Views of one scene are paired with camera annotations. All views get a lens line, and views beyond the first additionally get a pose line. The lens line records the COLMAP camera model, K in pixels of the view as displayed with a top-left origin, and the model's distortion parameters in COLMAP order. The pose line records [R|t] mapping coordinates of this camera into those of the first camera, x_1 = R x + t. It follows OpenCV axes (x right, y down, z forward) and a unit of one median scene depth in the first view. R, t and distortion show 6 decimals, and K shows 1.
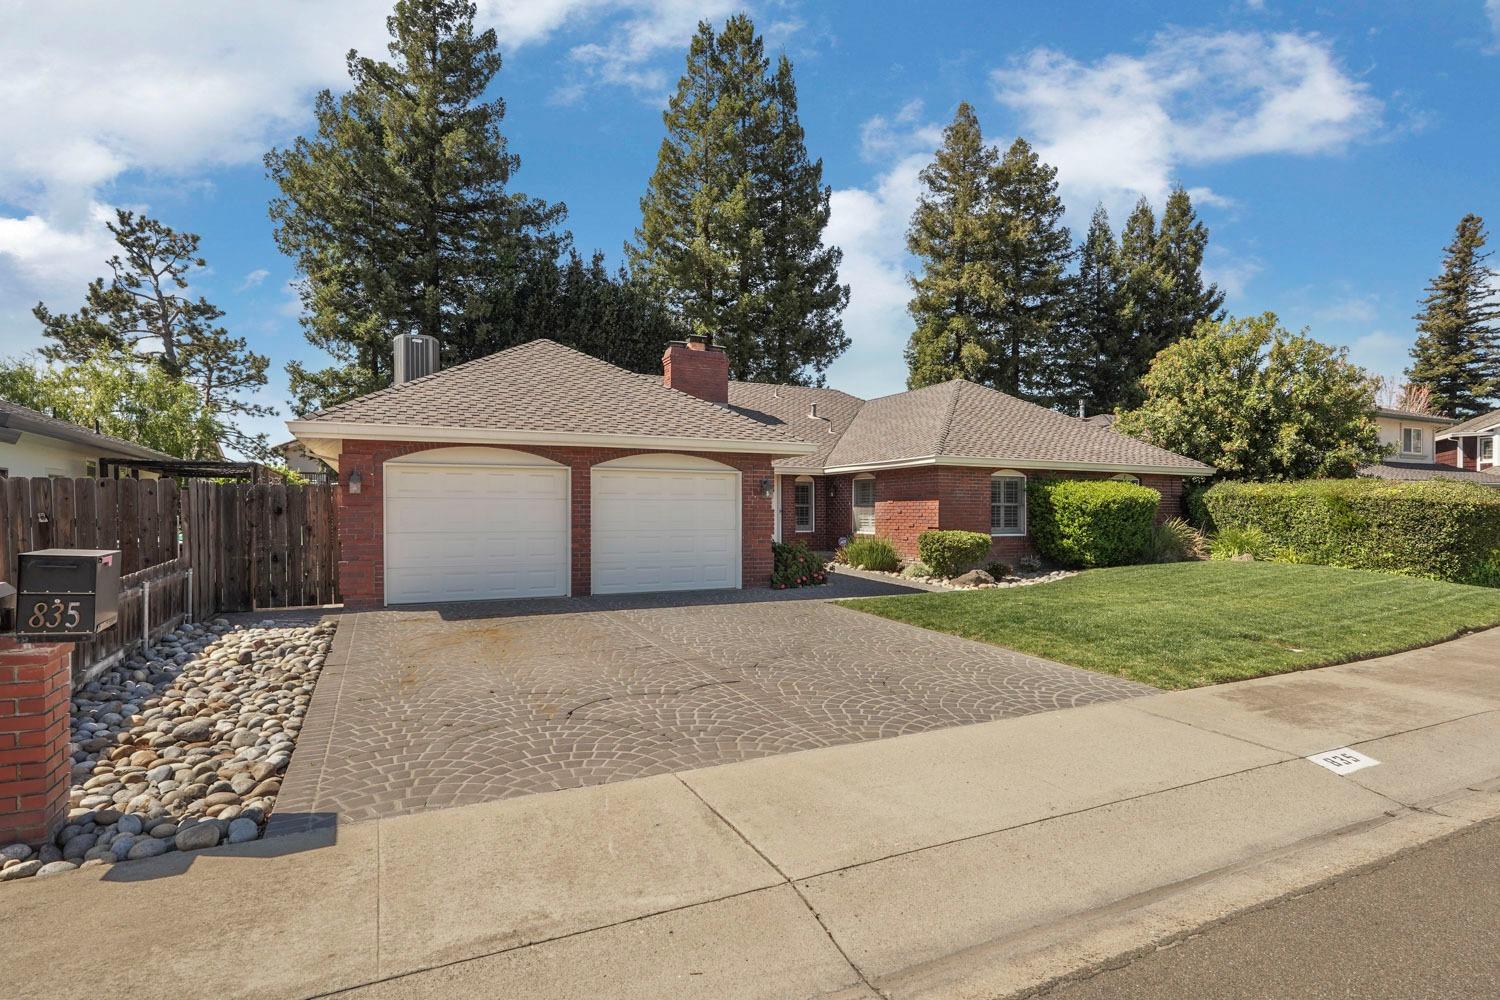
lens RADIAL K [[741.9, 0, 750.0], [0, 741.9, 500.0], [0, 0, 1]] dist [-0.003658, -0.000219]
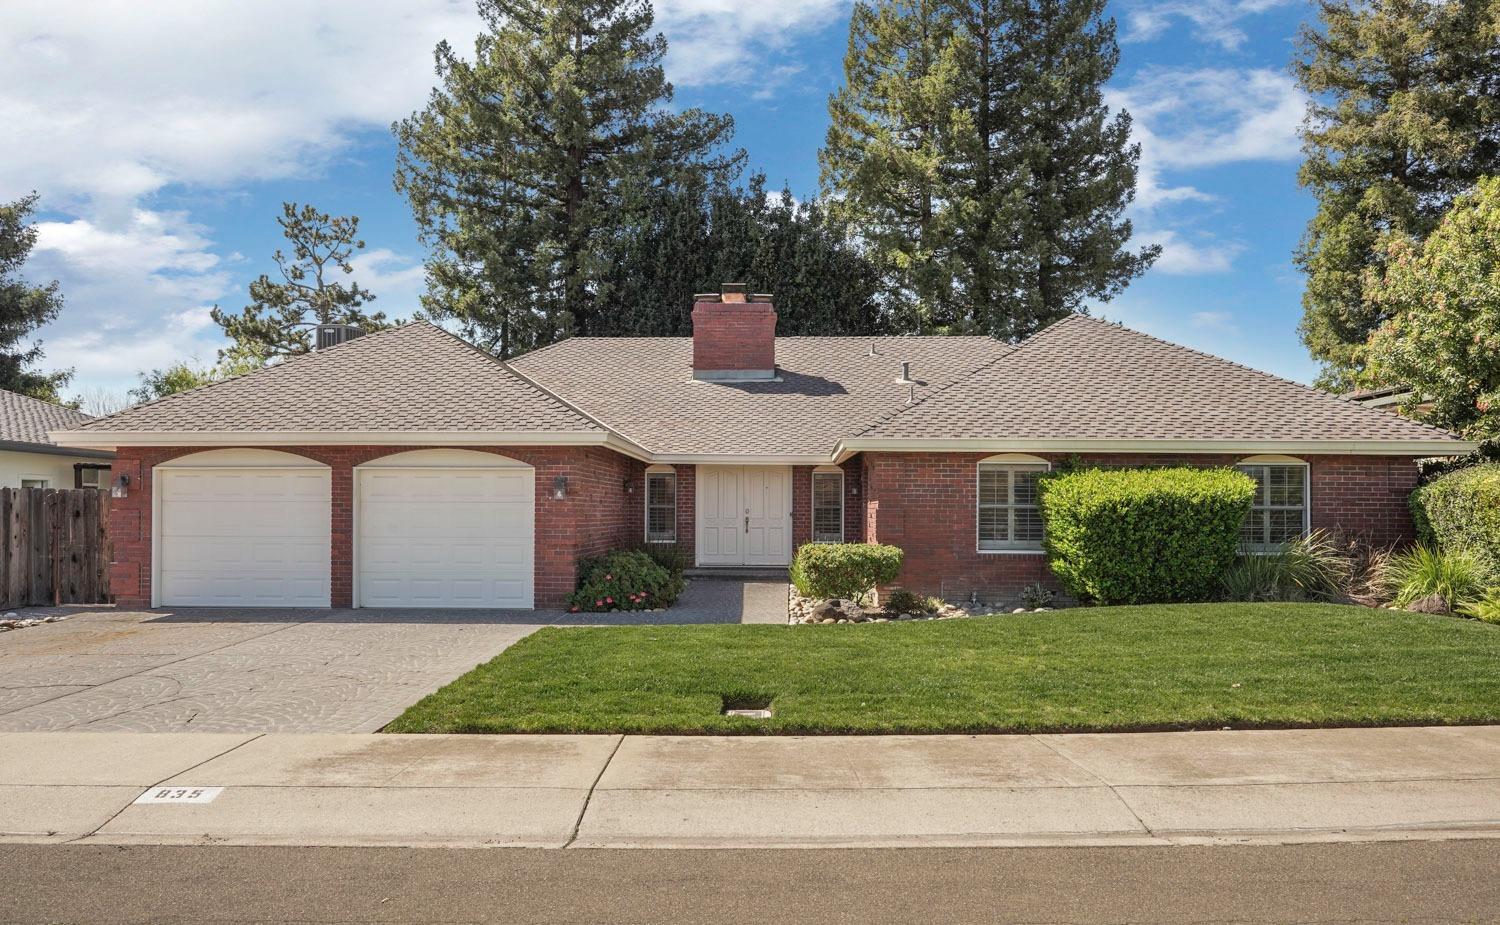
lens RADIAL K [[1071.0, 0, 750.0], [0, 1071.0, 462.5], [0, 0, 1]] dist [0.003191, -0.000058]
pose [[0.892145, -0.016937, -0.451431, 0.567861], [0.004350, 0.999573, -0.028905, -0.006420], [0.451728, 0.023823, 0.891838, 0.031289]]
